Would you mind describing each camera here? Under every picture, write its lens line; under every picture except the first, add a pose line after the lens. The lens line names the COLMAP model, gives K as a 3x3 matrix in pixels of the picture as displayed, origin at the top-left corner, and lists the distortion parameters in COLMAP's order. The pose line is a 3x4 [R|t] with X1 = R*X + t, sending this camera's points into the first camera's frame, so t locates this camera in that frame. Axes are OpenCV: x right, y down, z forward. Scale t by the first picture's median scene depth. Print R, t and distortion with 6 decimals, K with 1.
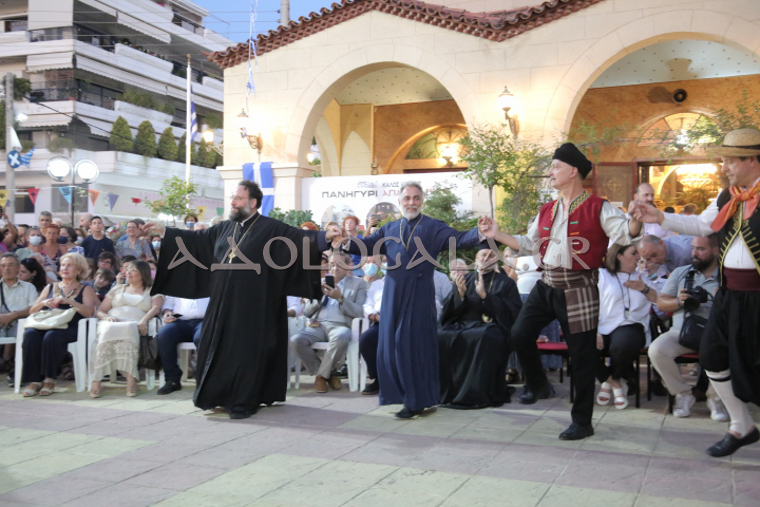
lens RADIAL K [[801.0, 0, 376.3], [0, 801.0, 254.1], [0, 0, 1]] dist [0.056108, 0.000000]
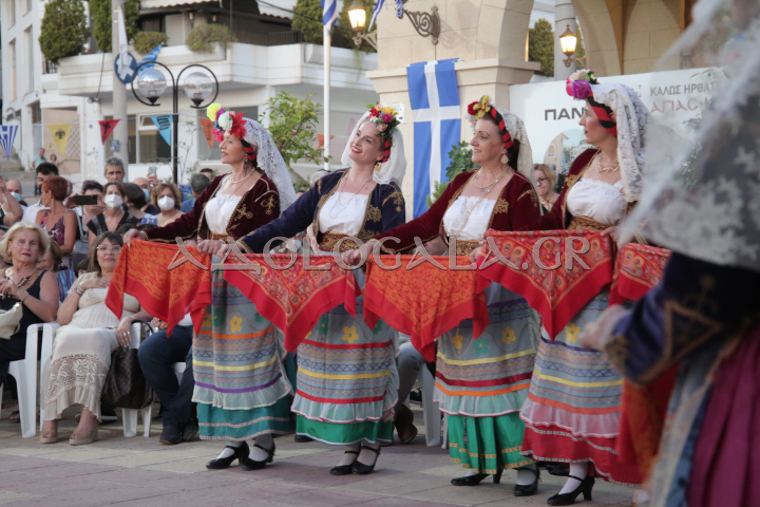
lens RADIAL K [[1644.7, 0, 384.2], [0, 1644.7, 250.1], [0, 0, 1]] dist [0.342819, 0.000000]
pose [[0.951724, -0.008129, -0.306848, 0.177157], [0.010778, 0.999918, 0.006940, 0.008684], [0.306766, -0.009912, 0.951733, -0.101600]]
